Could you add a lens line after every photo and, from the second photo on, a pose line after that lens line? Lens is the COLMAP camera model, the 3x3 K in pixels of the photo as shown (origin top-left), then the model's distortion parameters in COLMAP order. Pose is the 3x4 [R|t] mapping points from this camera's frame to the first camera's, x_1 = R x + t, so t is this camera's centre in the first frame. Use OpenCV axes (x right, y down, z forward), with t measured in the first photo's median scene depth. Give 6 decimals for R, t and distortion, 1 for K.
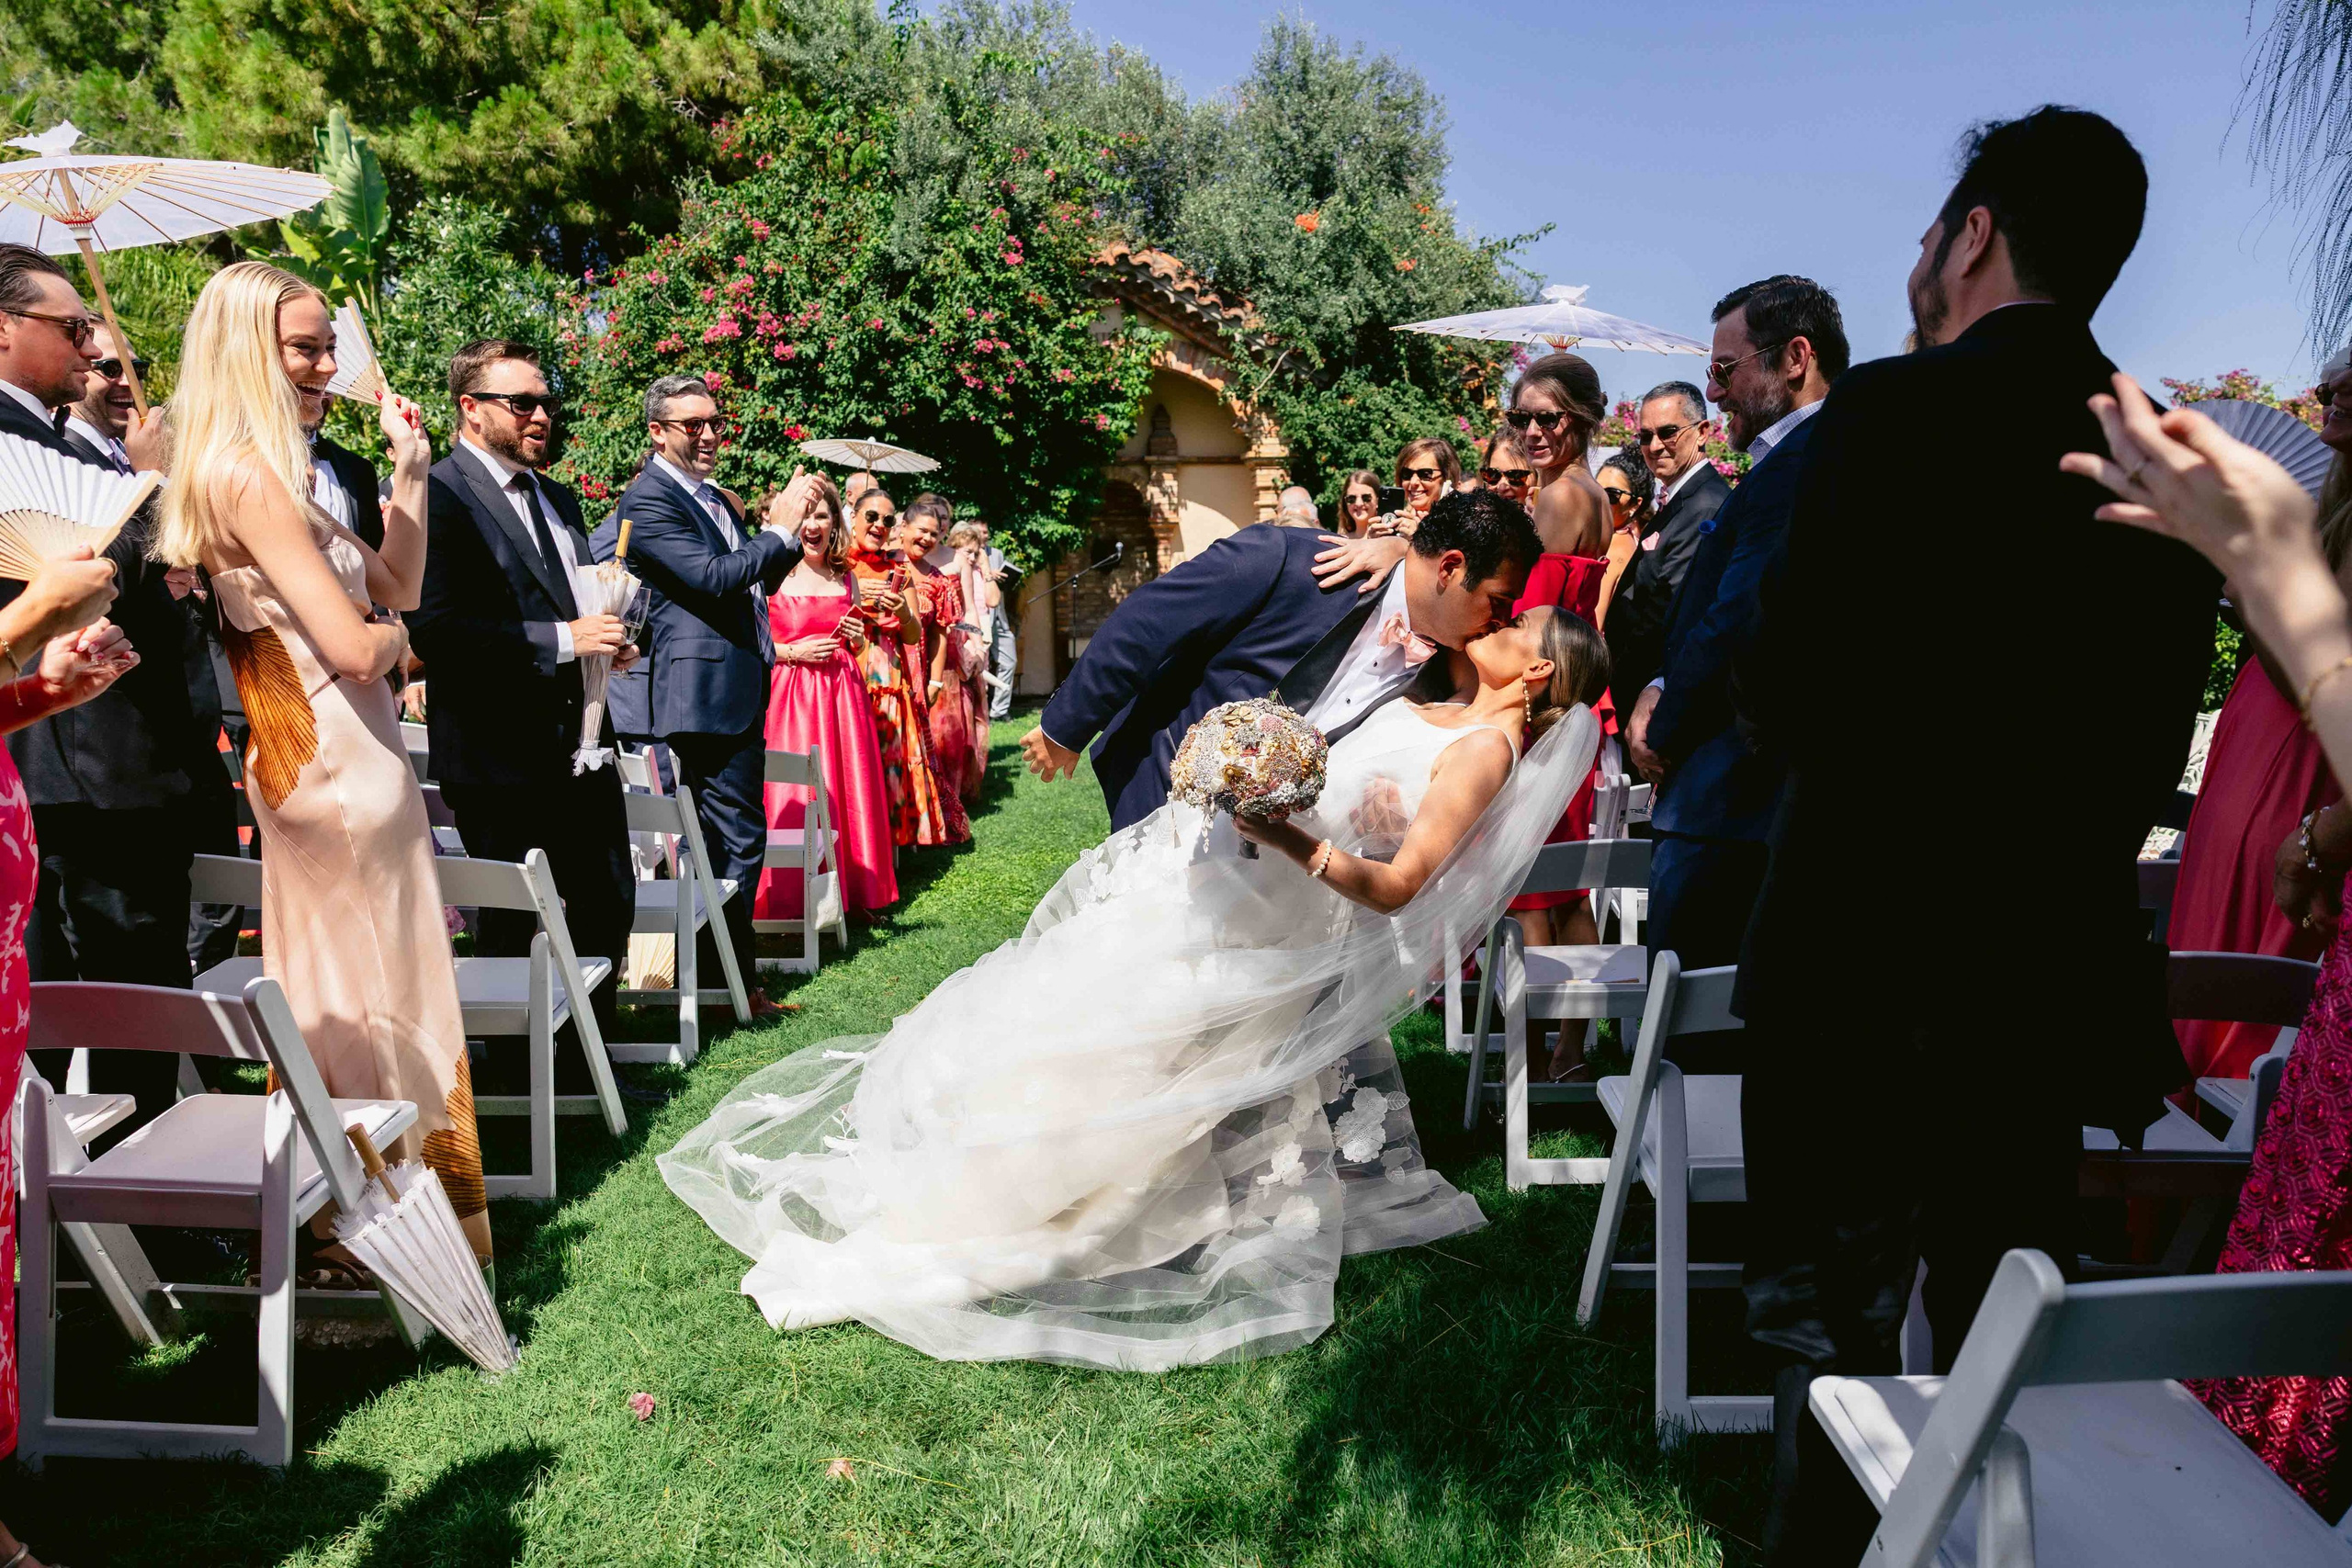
lens RADIAL K [[1574.2, 0, 1177.9], [0, 1574.2, 768.9], [0, 0, 1]] dist [0.028061, 0.017789]
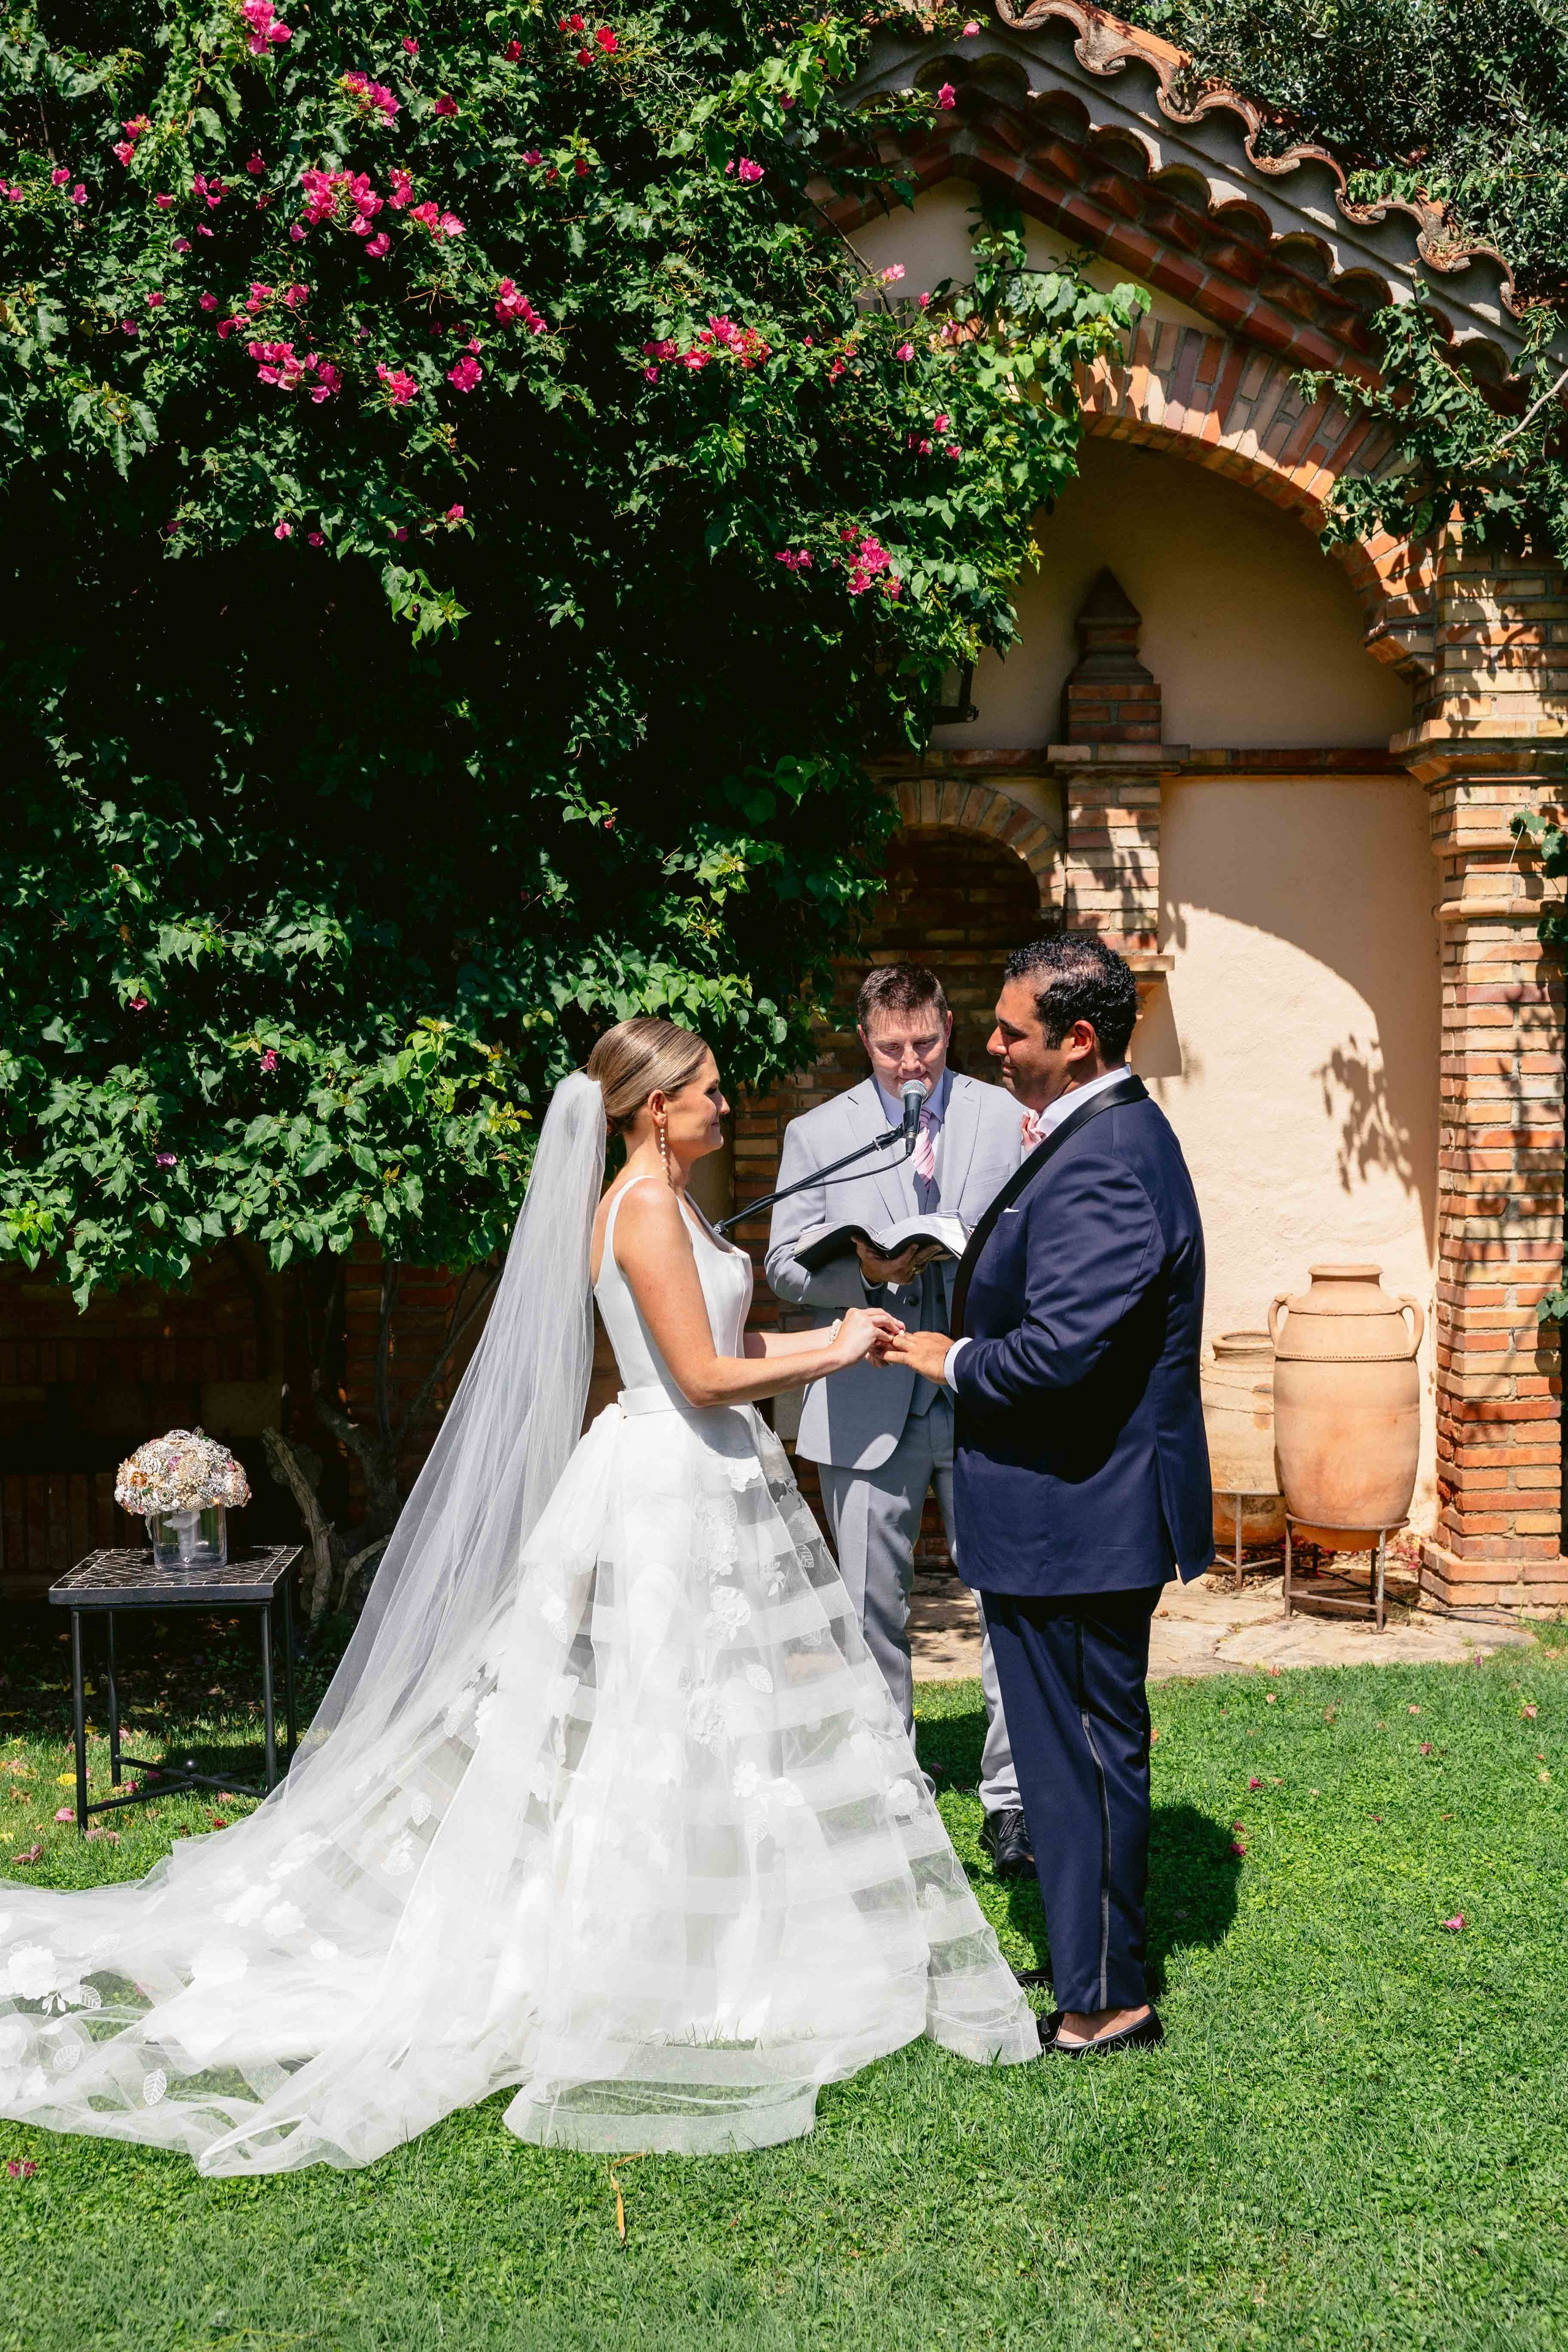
lens RADIAL K [[2866.0, 0, 843.3], [0, 2866.0, 1284.8], [0, 0, 1]] dist [0.066175, 0.000000]
pose [[0.995397, 0.012056, -0.095078, -0.007606], [-0.015975, 0.999049, -0.040568, -0.084556], [0.094499, 0.041900, 0.994643, 0.514588]]
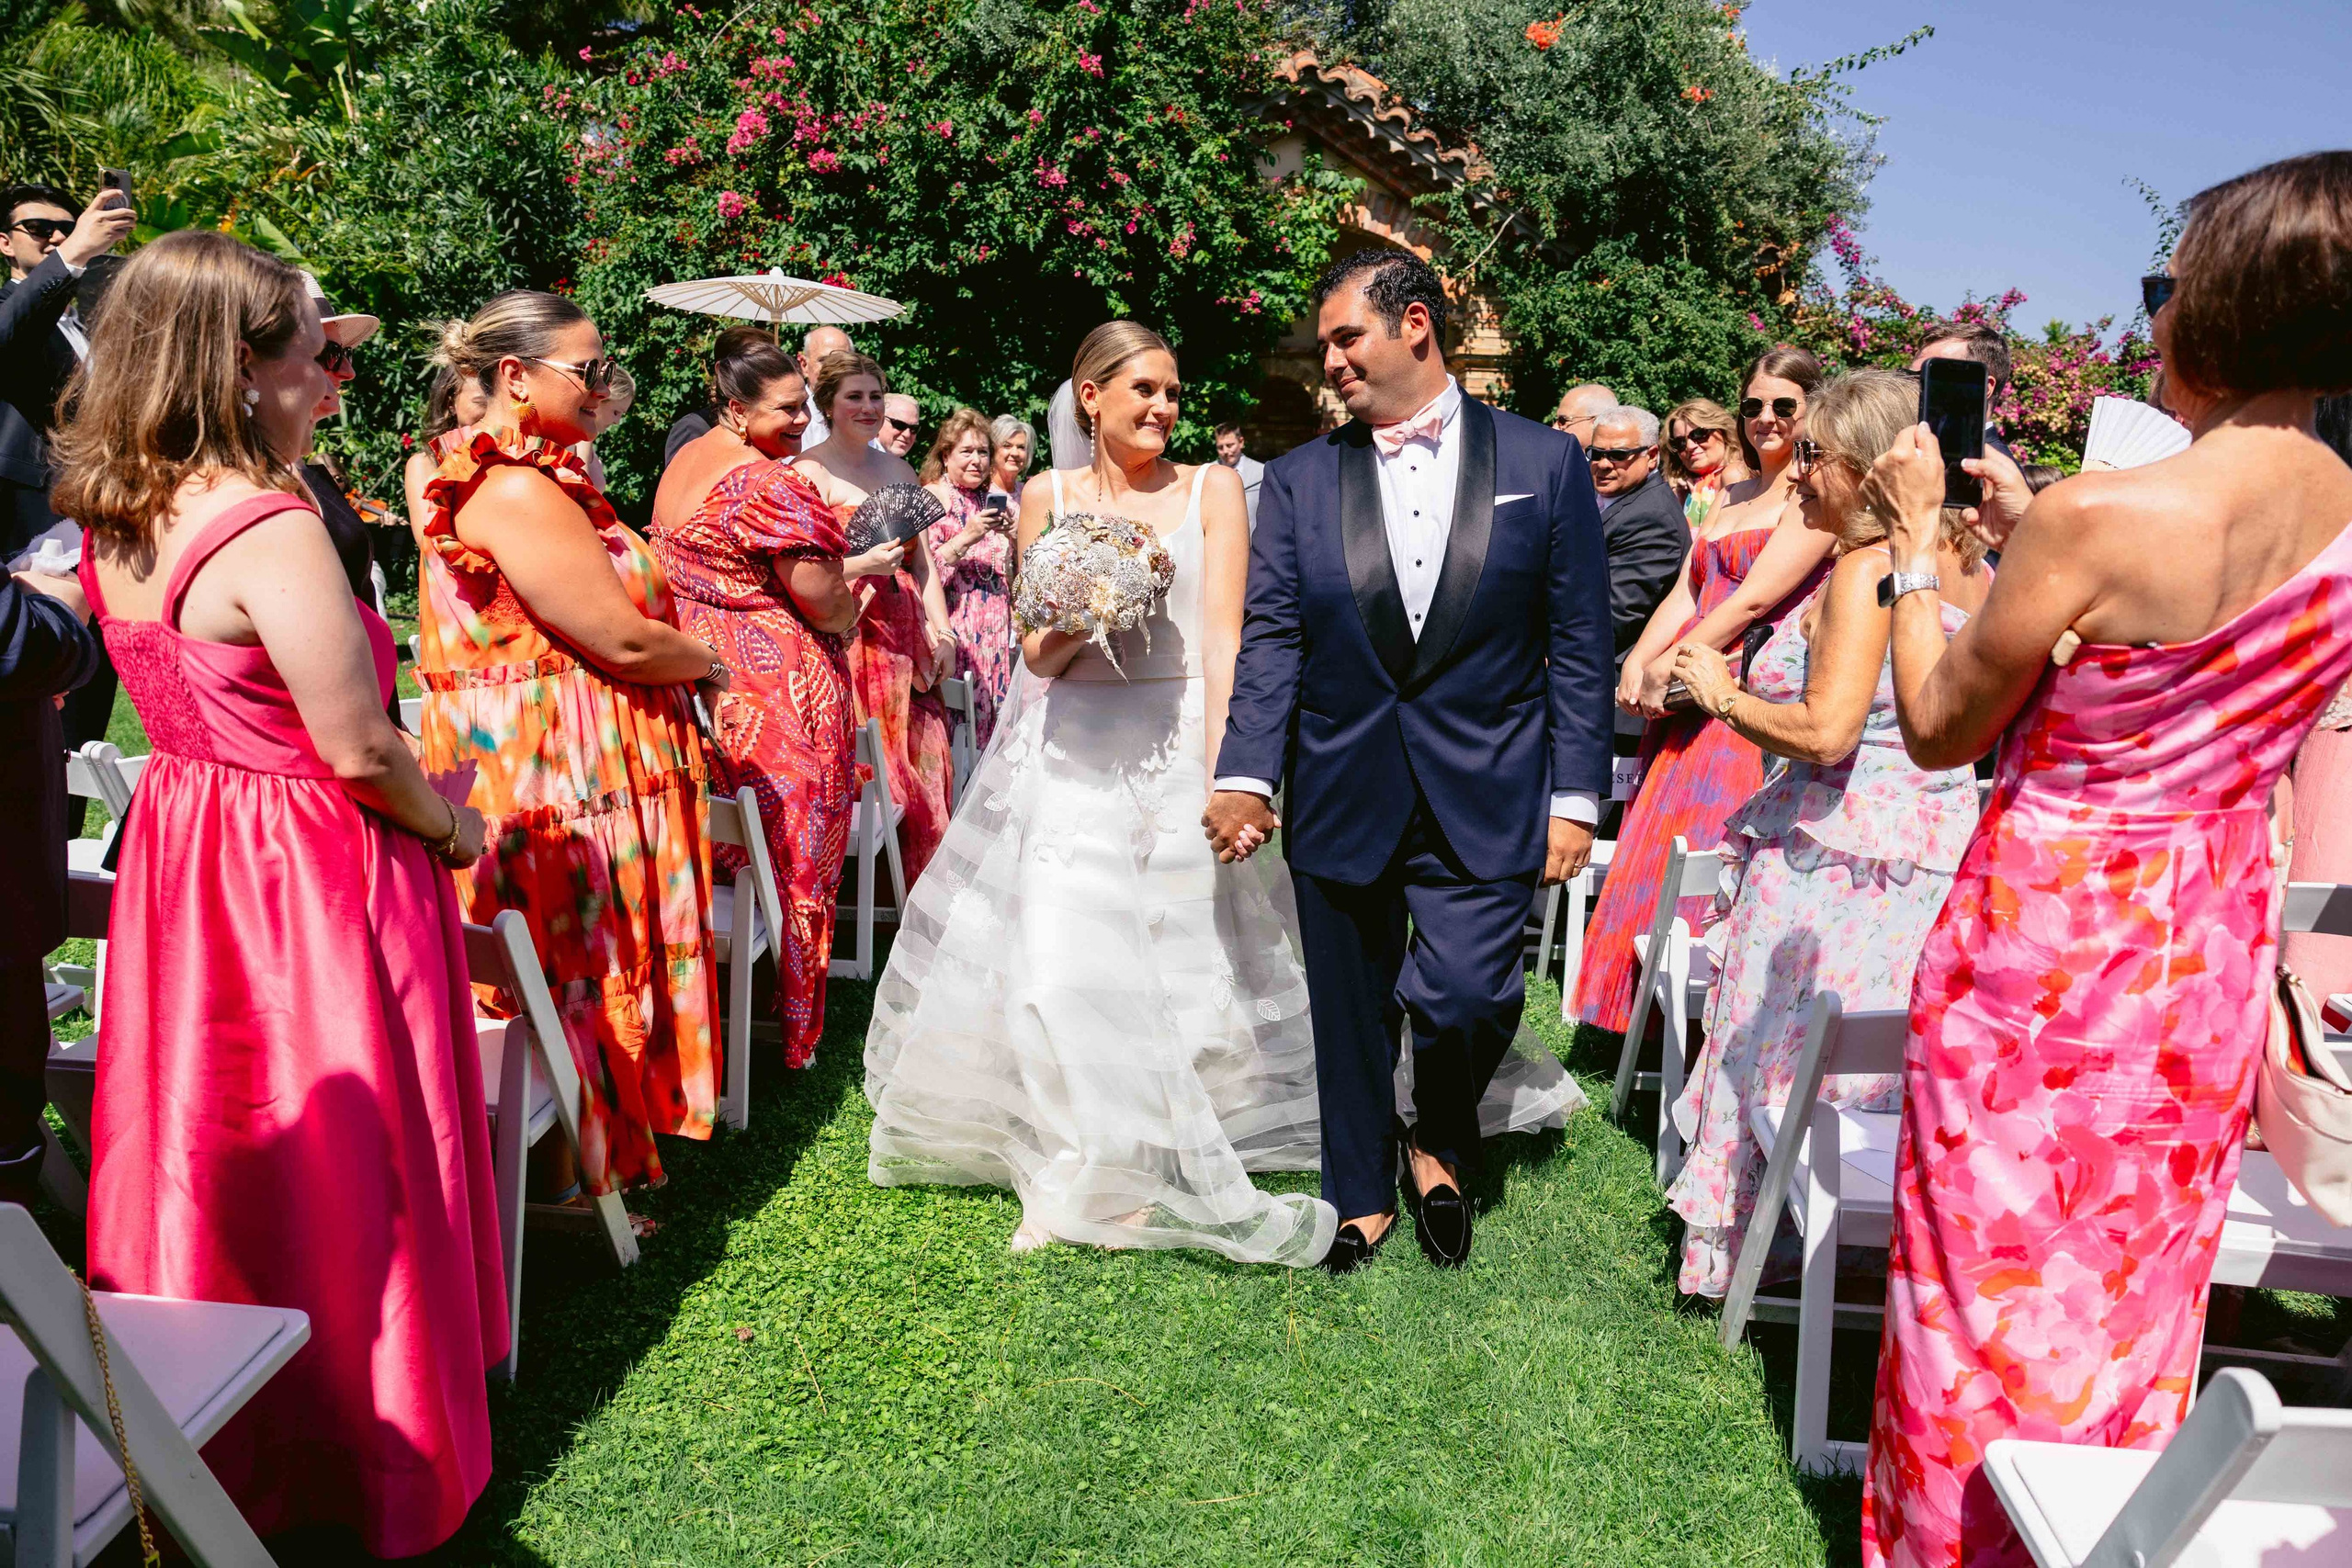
lens RADIAL K [[1574.2, 0, 1209.5], [0, 1574.2, 783.4], [0, 0, 1]] dist [0.028061, 0.017789]
pose [[0.994387, 0.070899, -0.078538, 0.000734], [-0.065744, 0.995626, 0.066384, -0.037456], [0.082901, -0.060848, 0.994698, 0.236553]]
